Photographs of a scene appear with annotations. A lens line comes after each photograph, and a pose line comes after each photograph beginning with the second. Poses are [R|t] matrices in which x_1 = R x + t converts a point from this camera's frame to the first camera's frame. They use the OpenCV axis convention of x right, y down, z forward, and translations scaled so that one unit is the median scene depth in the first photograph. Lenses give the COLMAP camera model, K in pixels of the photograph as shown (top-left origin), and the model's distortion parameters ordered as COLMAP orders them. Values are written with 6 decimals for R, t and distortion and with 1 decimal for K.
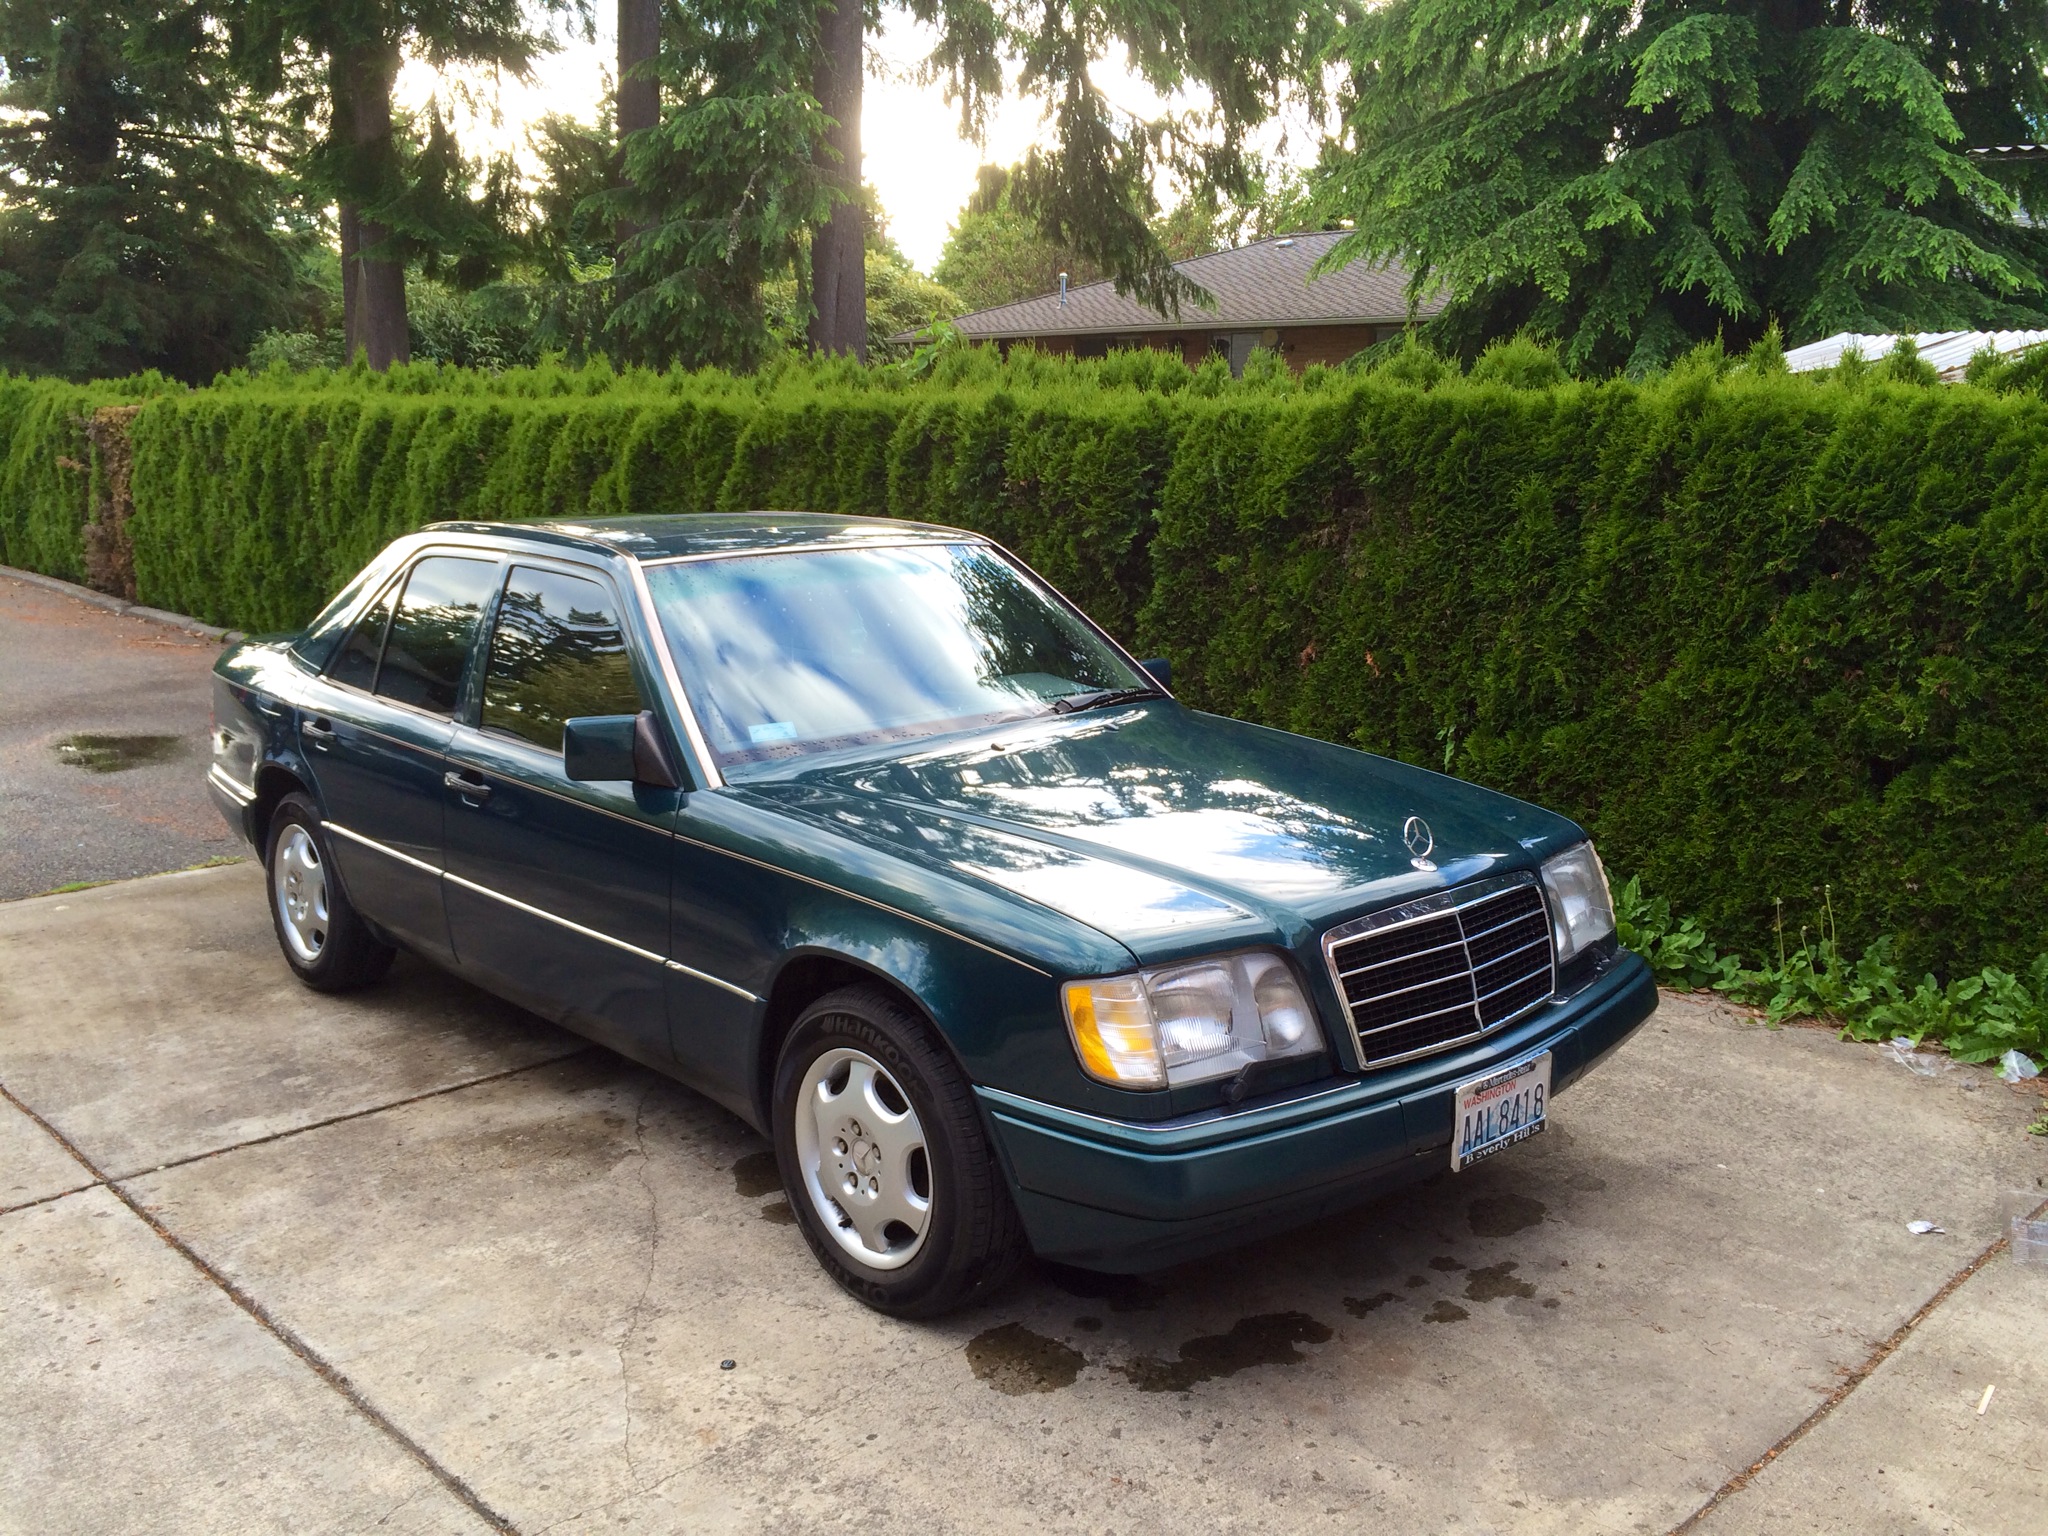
lens RADIAL K [[1794.8, 0, 1017.1], [0, 1794.8, 772.3], [0, 0, 1]] dist [0.050295, -0.051732]
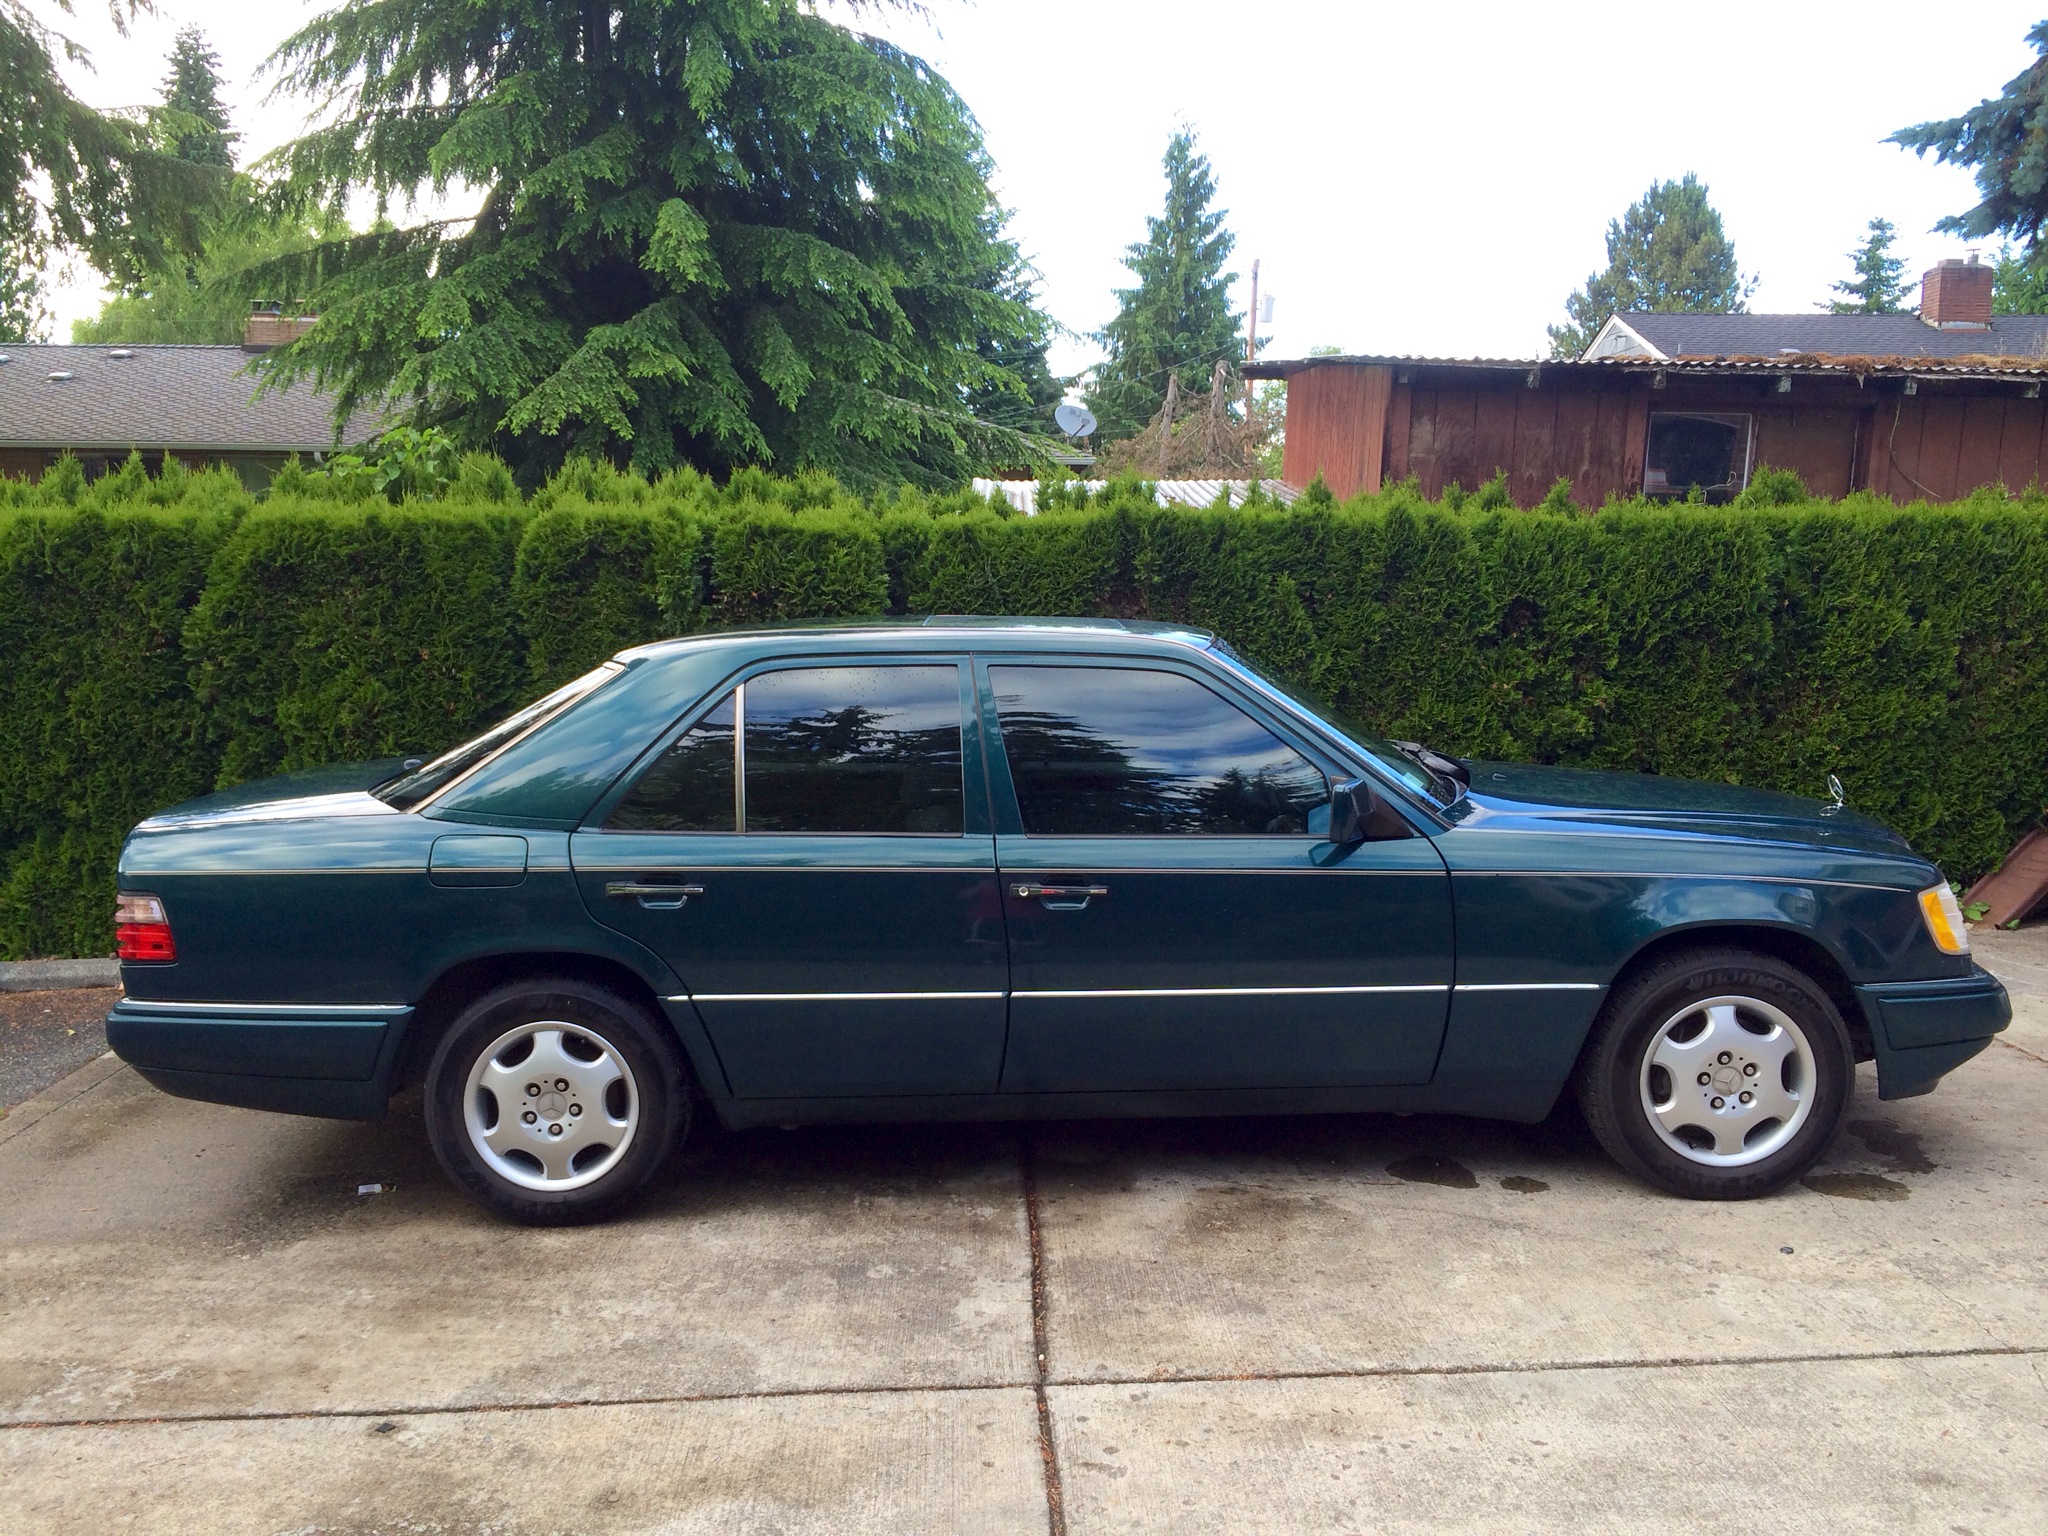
lens RADIAL K [[1794.8, 0, 1014.9], [0, 1794.8, 763.3], [0, 0, 1]] dist [0.050295, -0.051732]
pose [[0.654759, -0.087060, 0.750807, -1.091991], [0.149245, 0.988679, -0.015510, -0.050354], [-0.740957, 0.122209, 0.660339, 0.402899]]
